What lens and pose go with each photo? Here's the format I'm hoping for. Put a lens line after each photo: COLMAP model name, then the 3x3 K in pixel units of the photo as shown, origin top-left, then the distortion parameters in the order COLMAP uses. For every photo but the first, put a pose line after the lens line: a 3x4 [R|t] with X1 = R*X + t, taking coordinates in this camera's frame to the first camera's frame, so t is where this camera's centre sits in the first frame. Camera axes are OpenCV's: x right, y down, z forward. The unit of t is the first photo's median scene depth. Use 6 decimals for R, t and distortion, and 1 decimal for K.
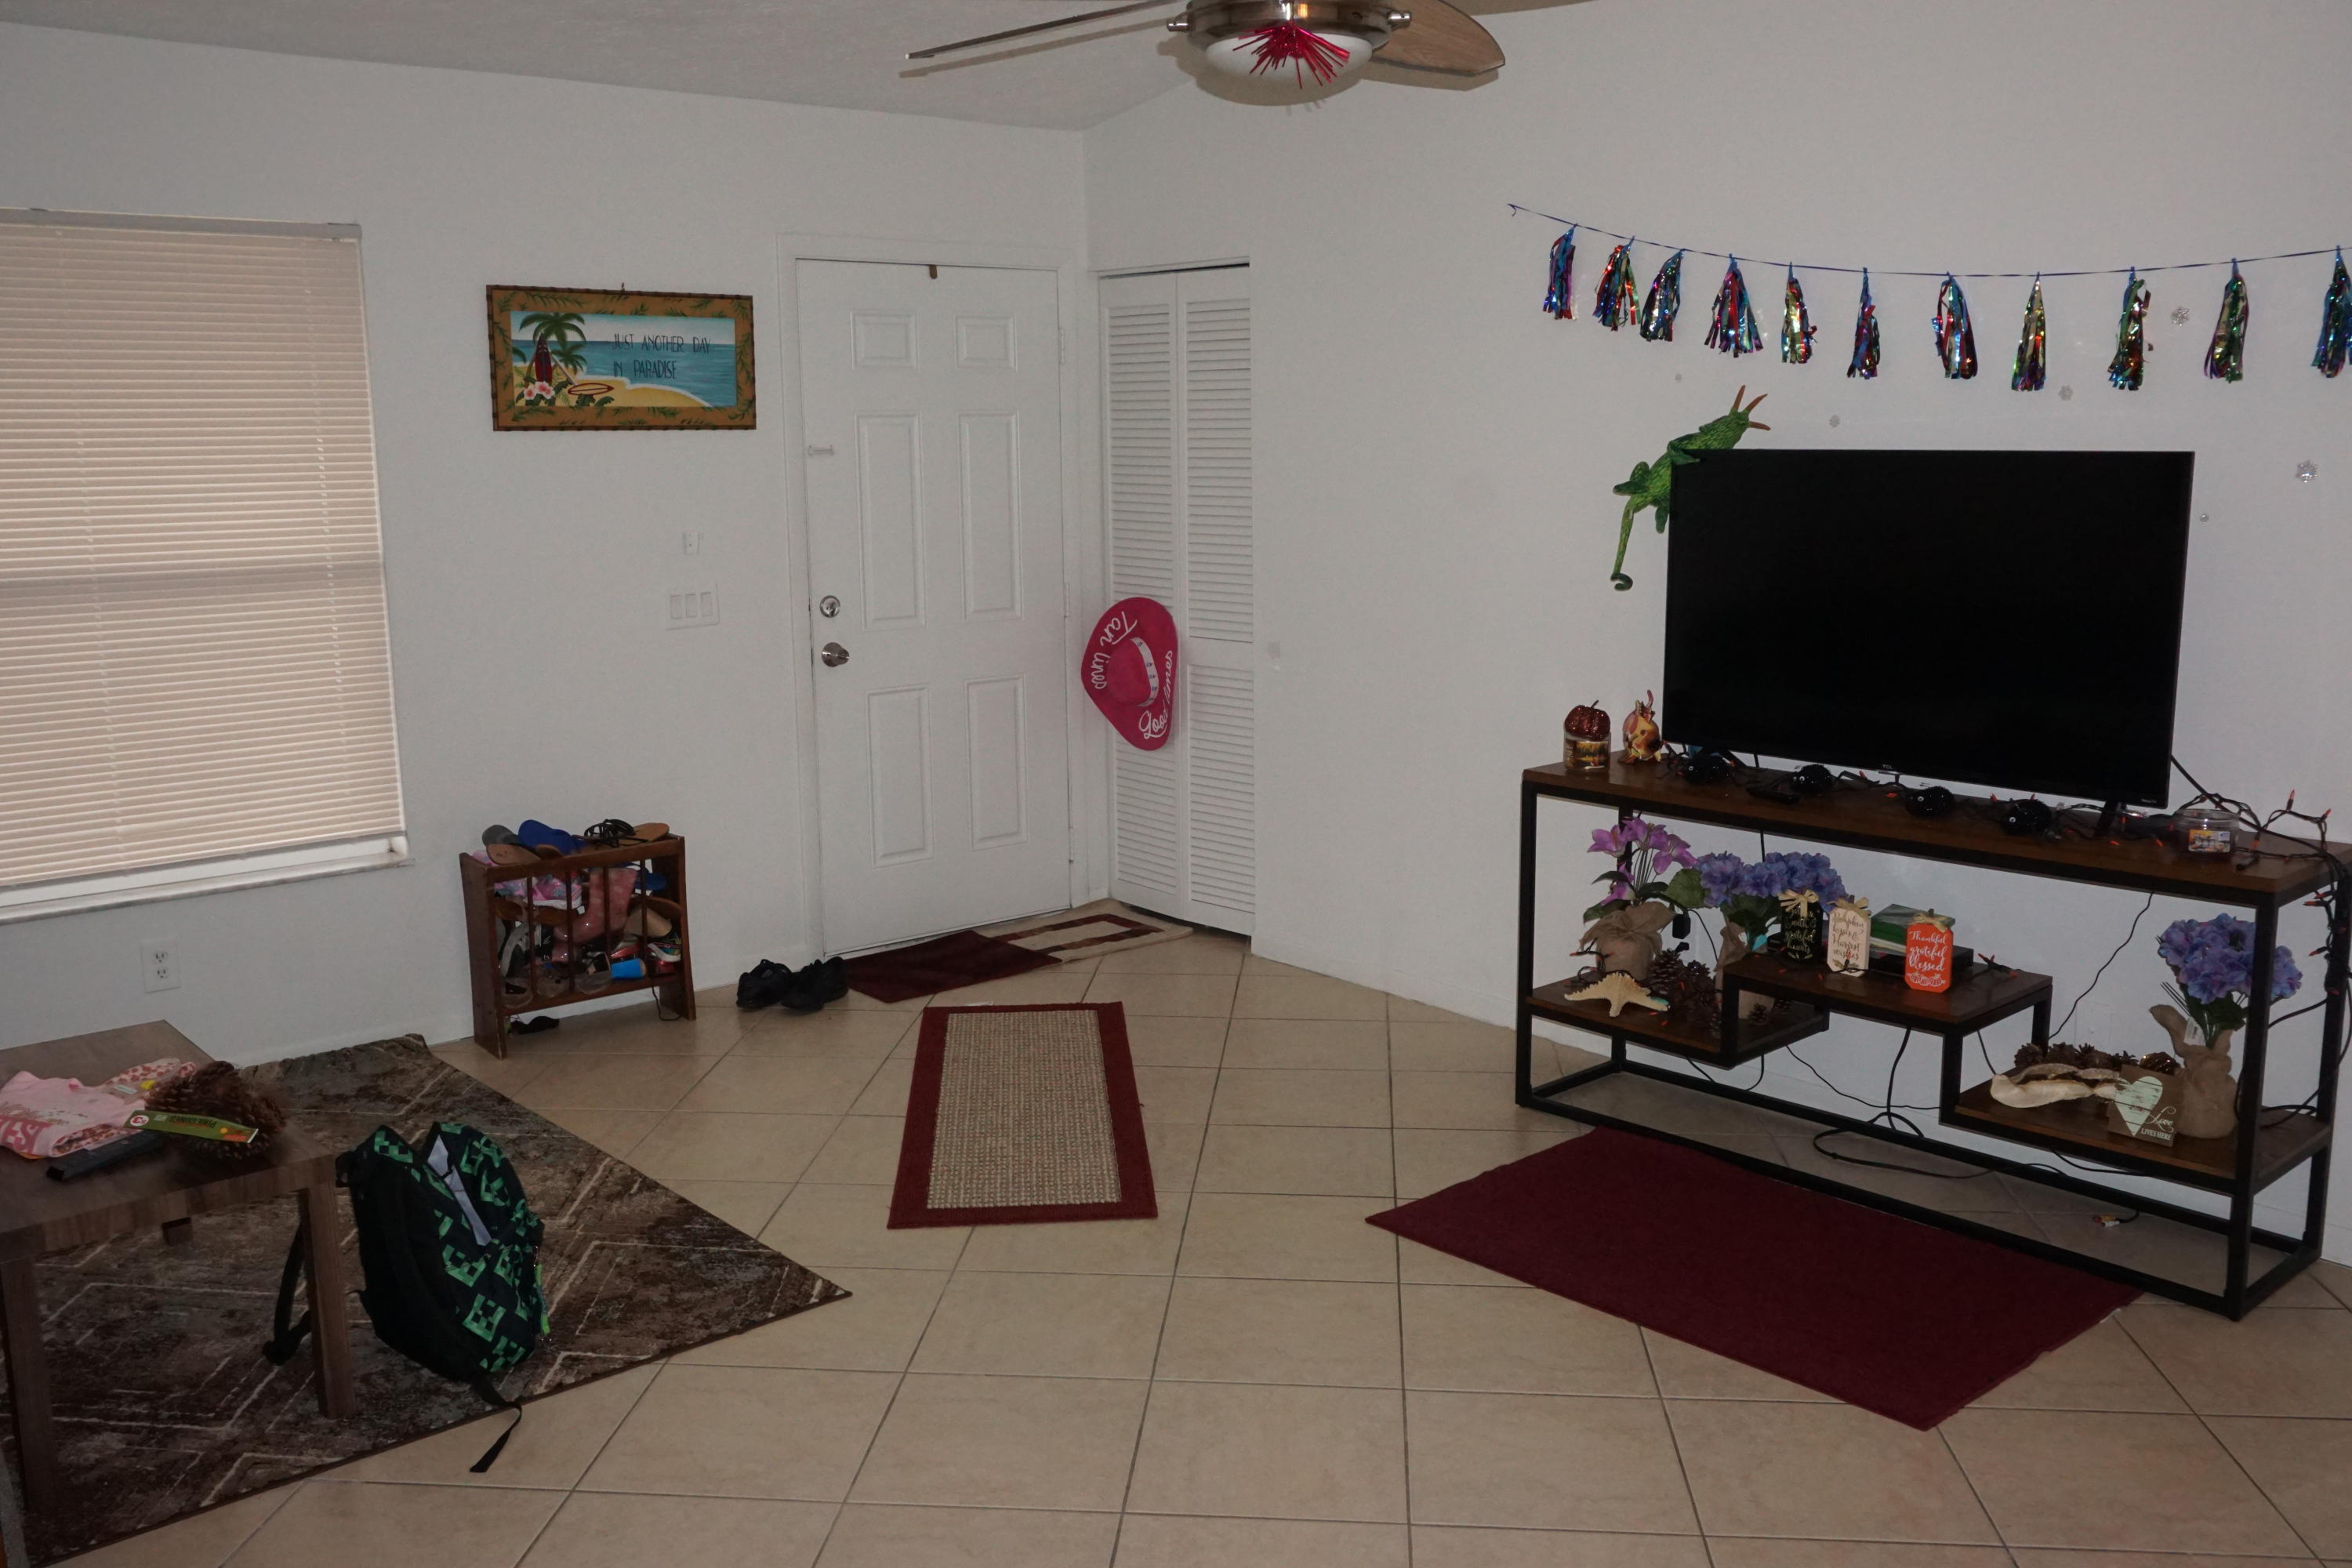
lens RADIAL K [[2037.1, 0, 1170.9], [0, 2037.1, 779.9], [0, 0, 1]] dist [-0.017266, 0.037059]
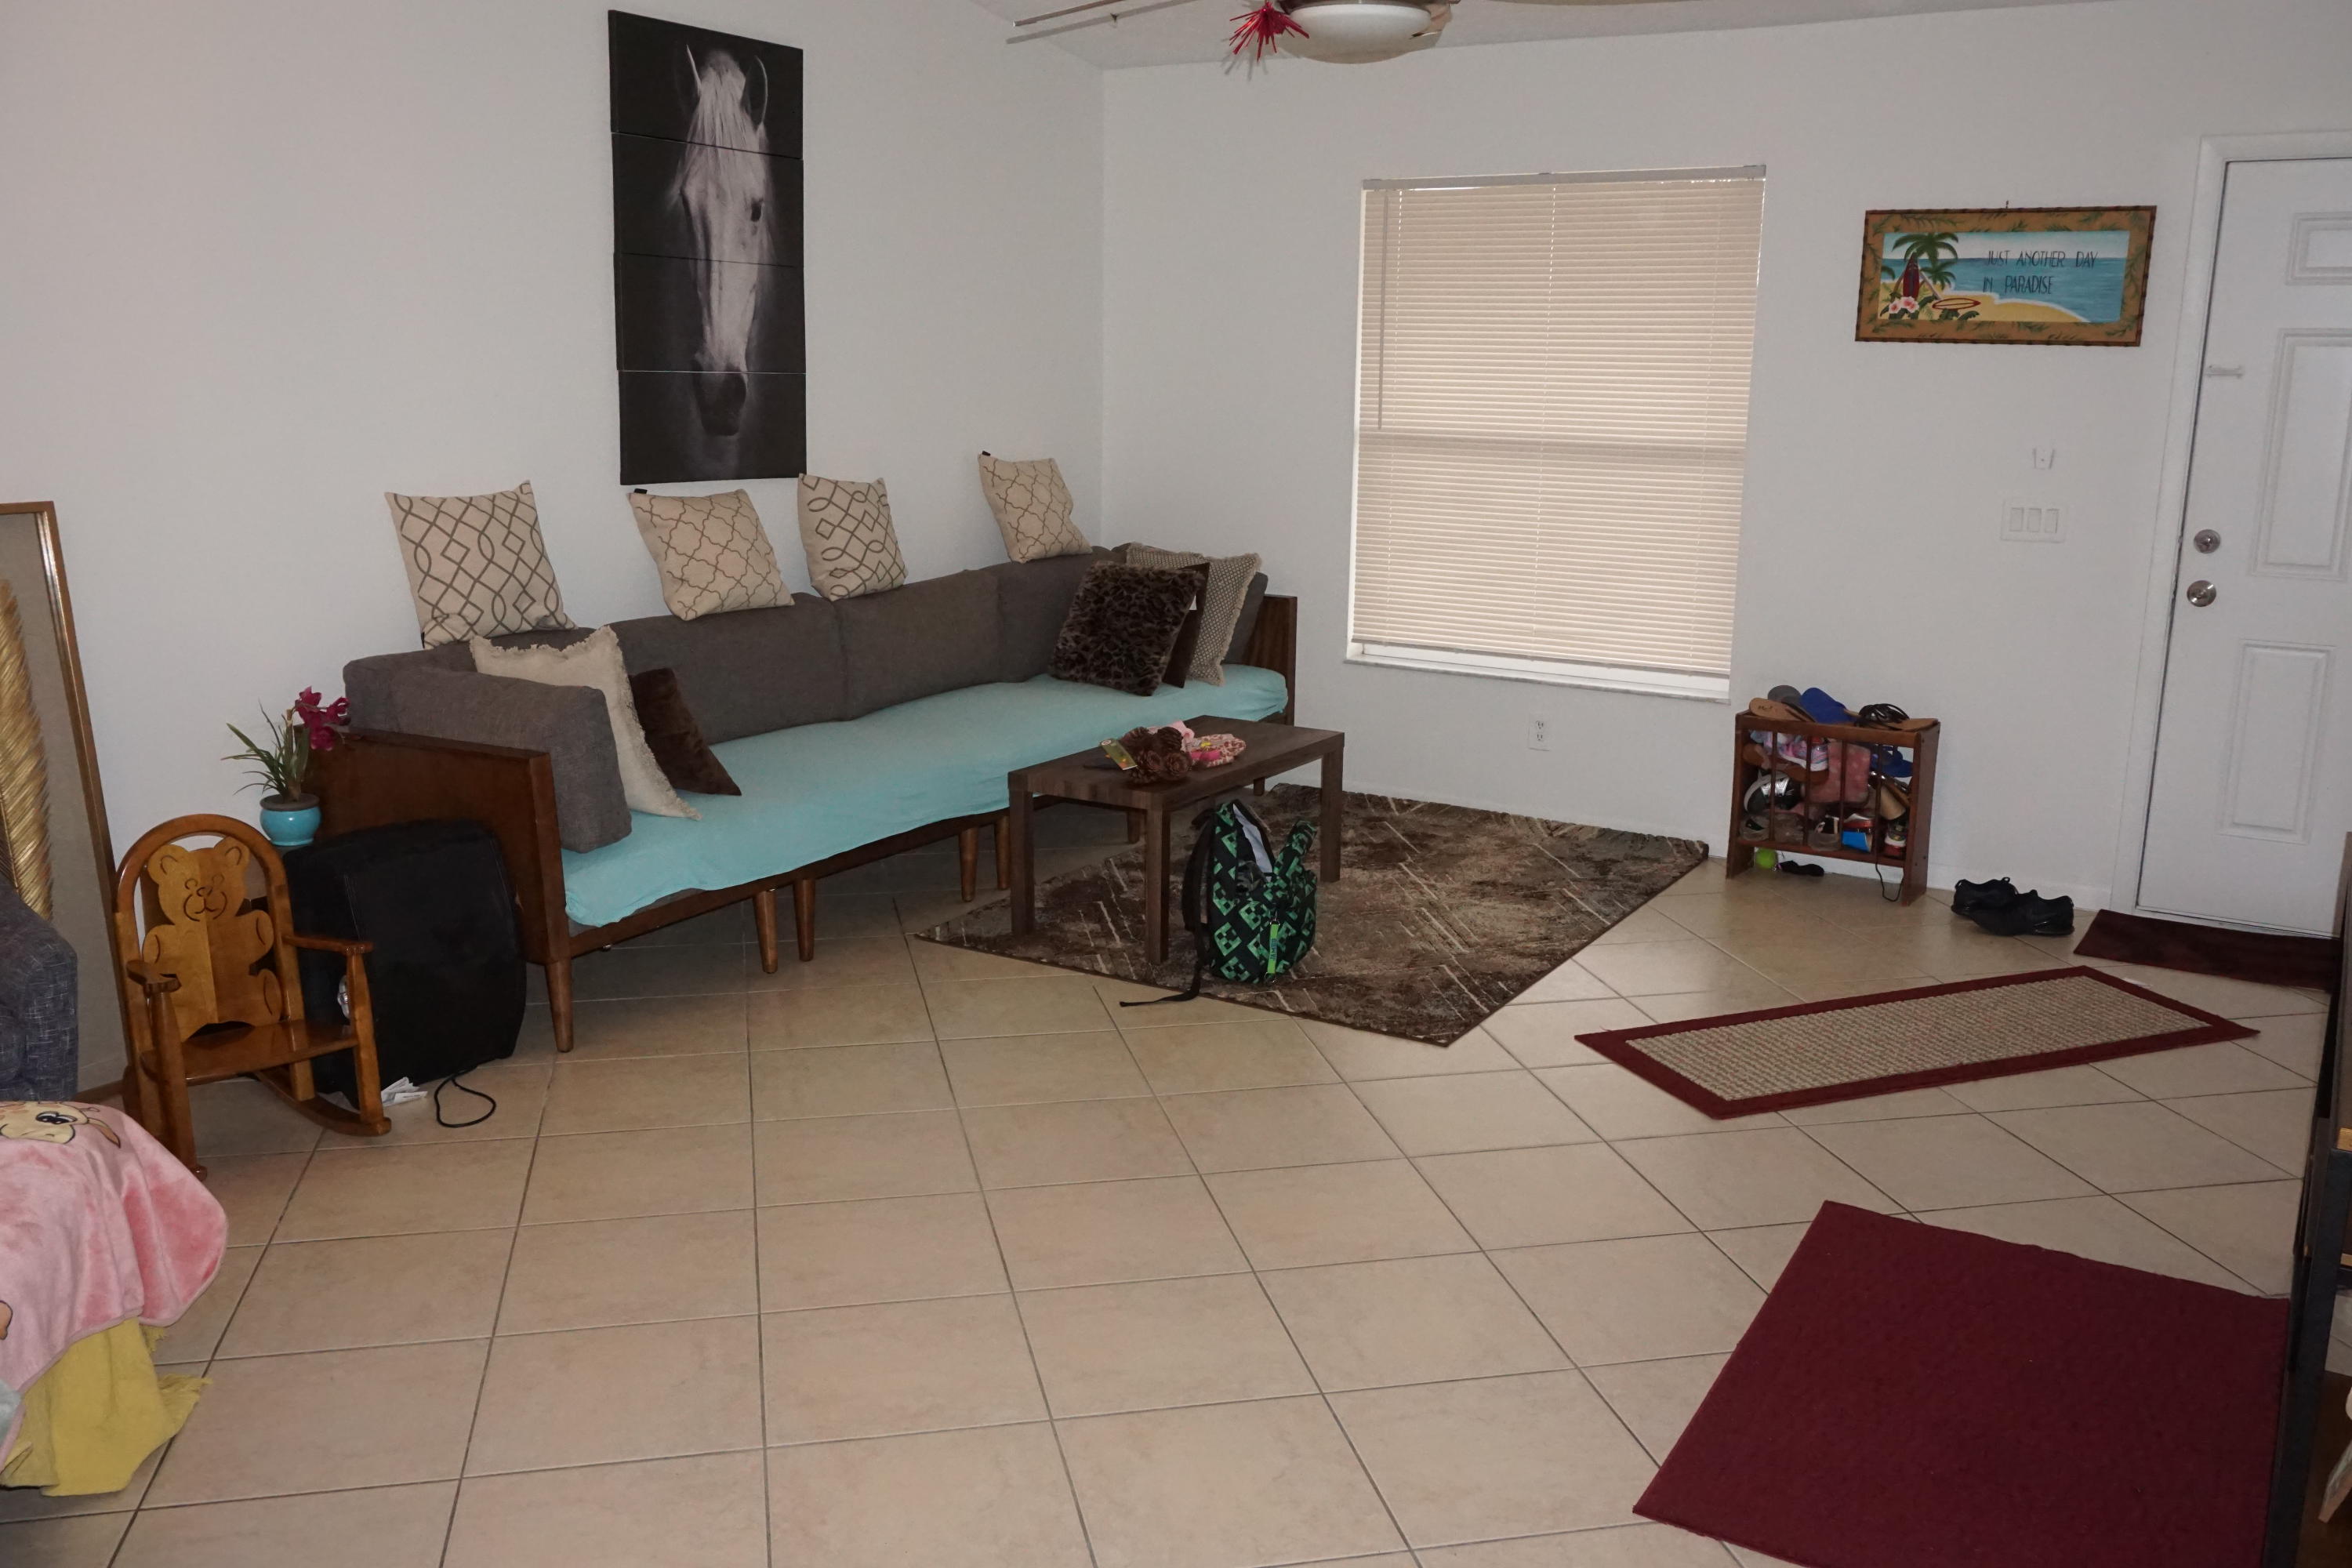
lens RADIAL K [[2037.1, 0, 1170.9], [0, 2037.1, 779.9], [0, 0, 1]] dist [-0.017266, 0.037059]
pose [[0.297918, 0.218665, -0.929210, 0.642763], [-0.180118, 0.968802, 0.170234, -0.058914], [0.937445, 0.116652, 0.328009, 0.299806]]
